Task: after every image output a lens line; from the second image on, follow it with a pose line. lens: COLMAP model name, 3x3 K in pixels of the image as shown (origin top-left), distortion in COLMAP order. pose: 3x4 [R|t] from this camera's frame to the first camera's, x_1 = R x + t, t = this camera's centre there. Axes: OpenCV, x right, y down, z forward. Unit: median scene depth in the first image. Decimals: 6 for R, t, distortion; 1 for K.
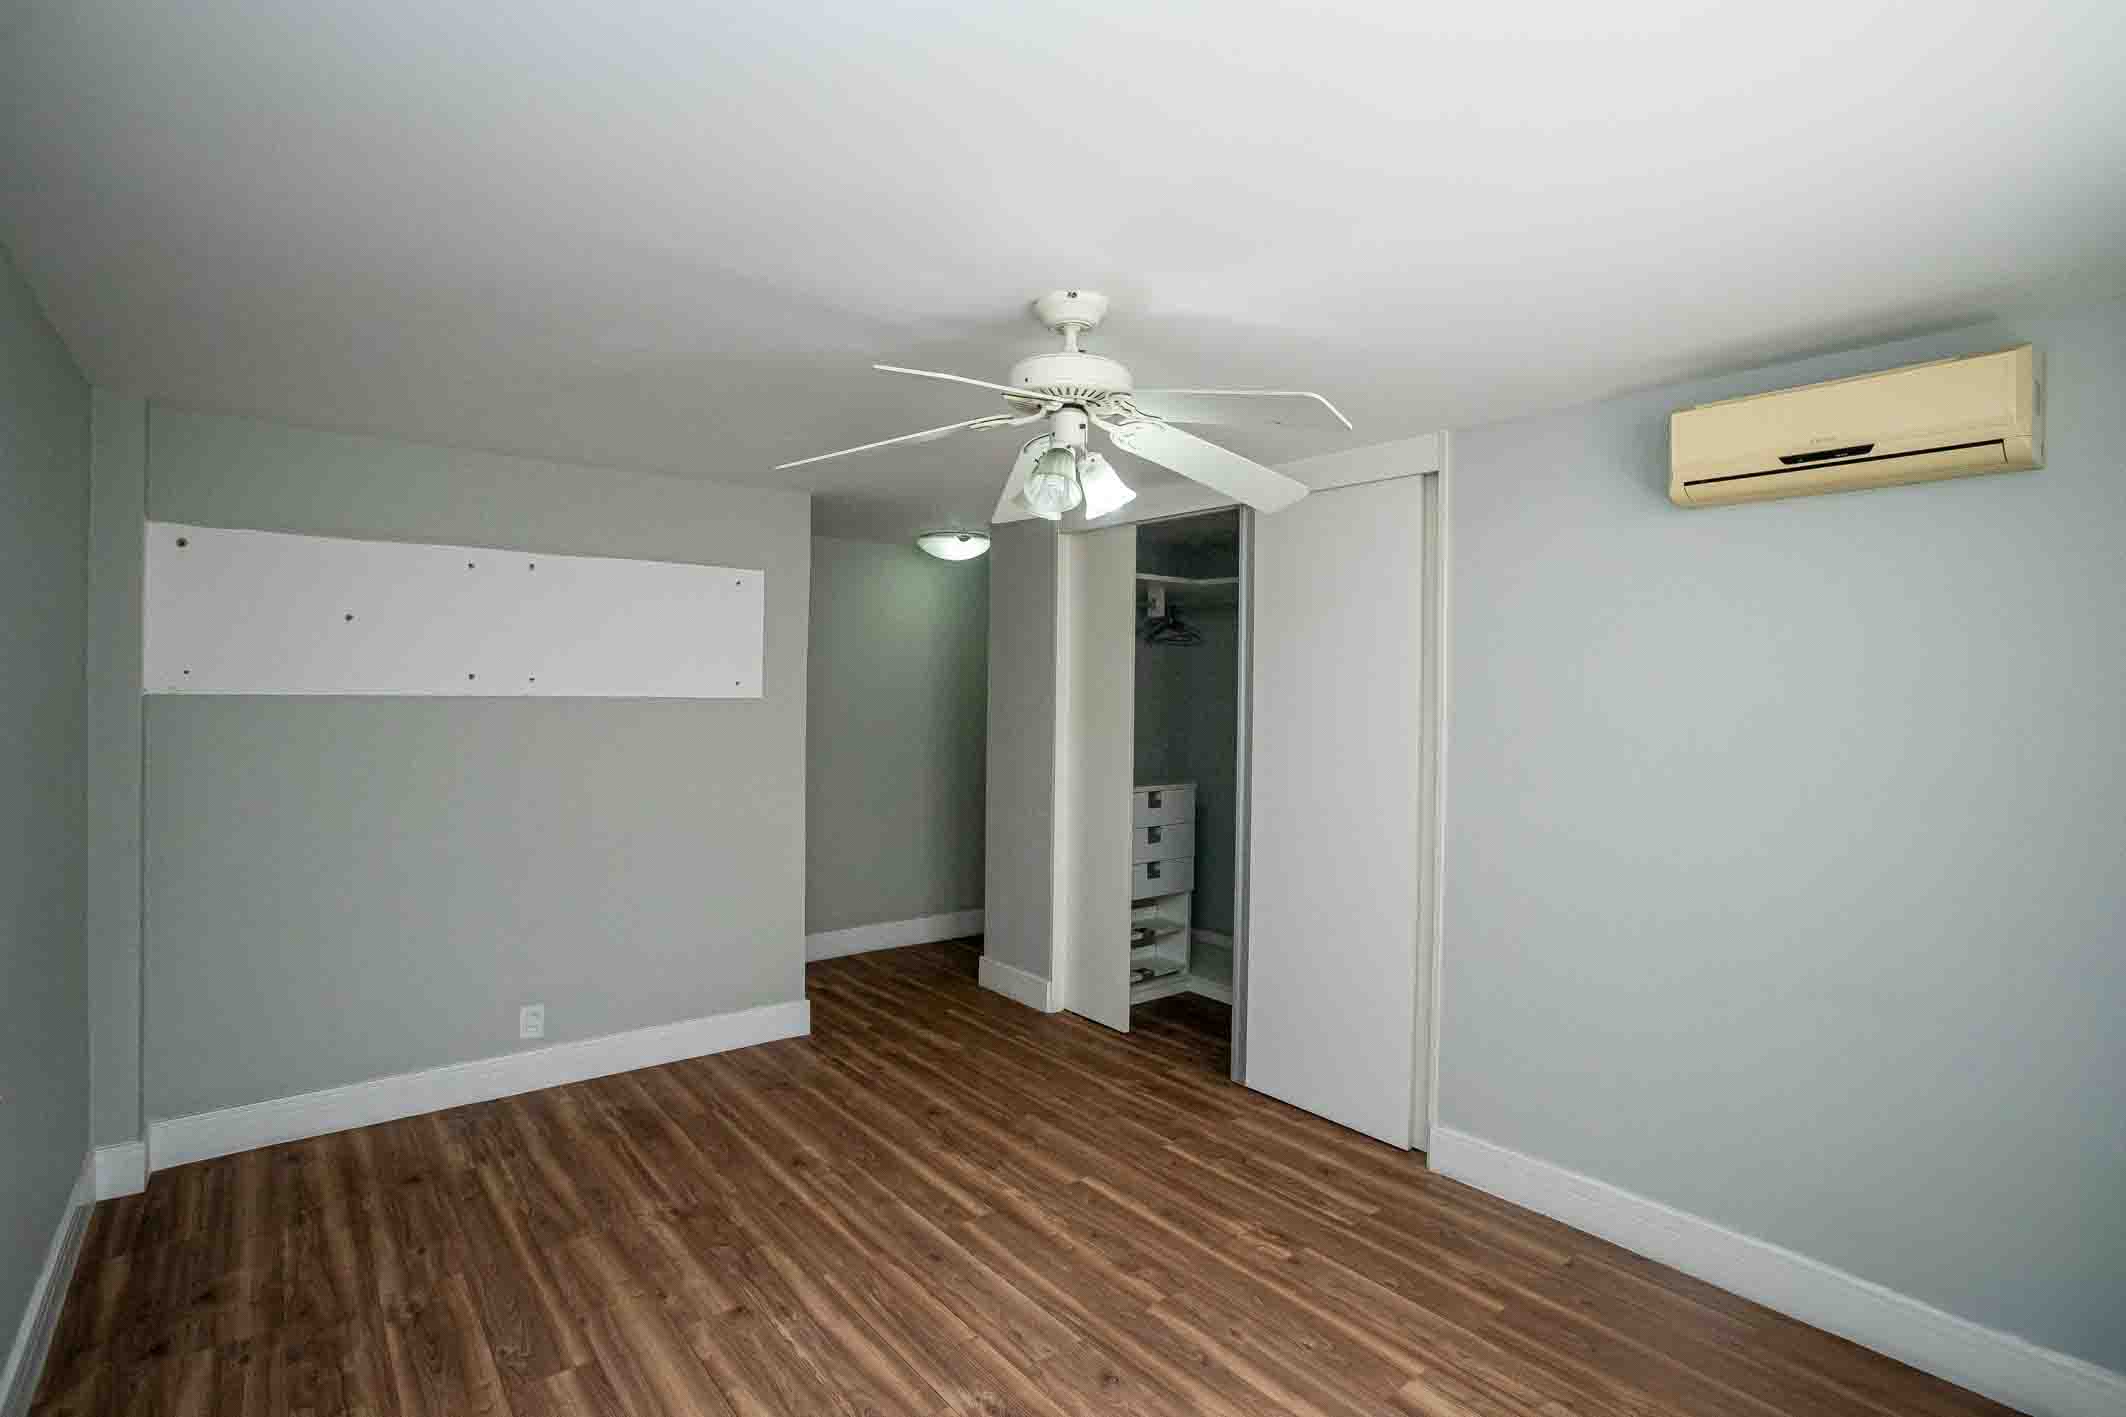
lens RADIAL K [[1028.8, 0, 1060.3], [0, 1028.8, 714.2], [0, 0, 1]] dist [-0.021777, 0.001107]
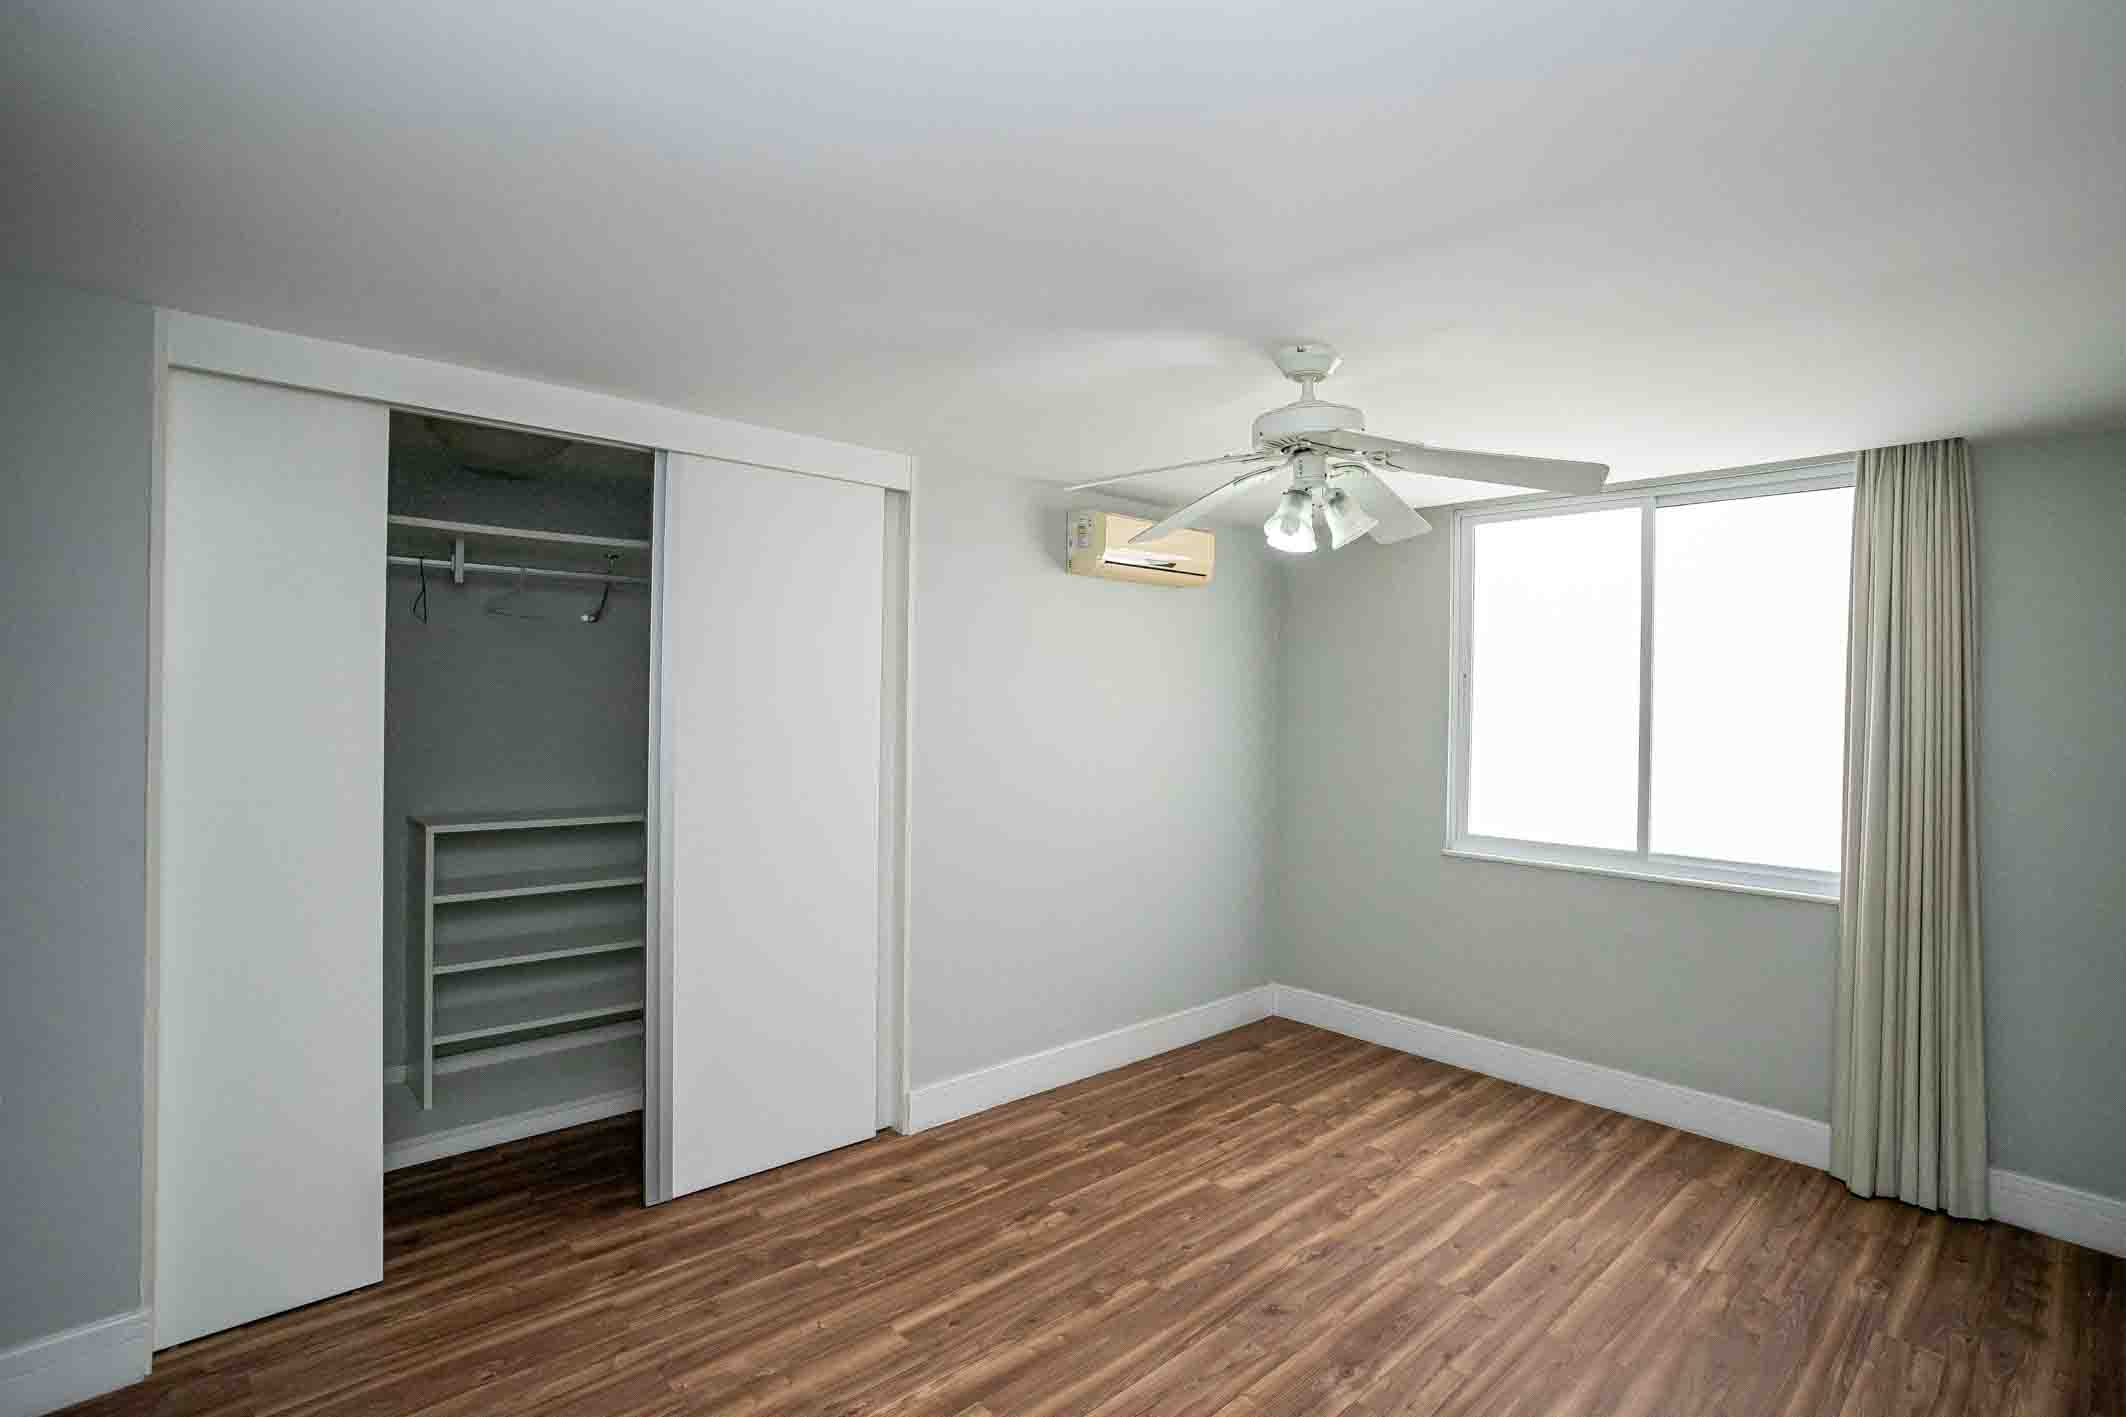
lens RADIAL K [[1028.8, 0, 1064.6], [0, 1028.8, 694.5], [0, 0, 1]] dist [-0.021777, 0.001107]
pose [[-0.090964, 0.001853, 0.995852, -0.790424], [-0.004164, 0.999989, -0.002241, -0.025948], [-0.995845, -0.004351, -0.090955, 0.987916]]
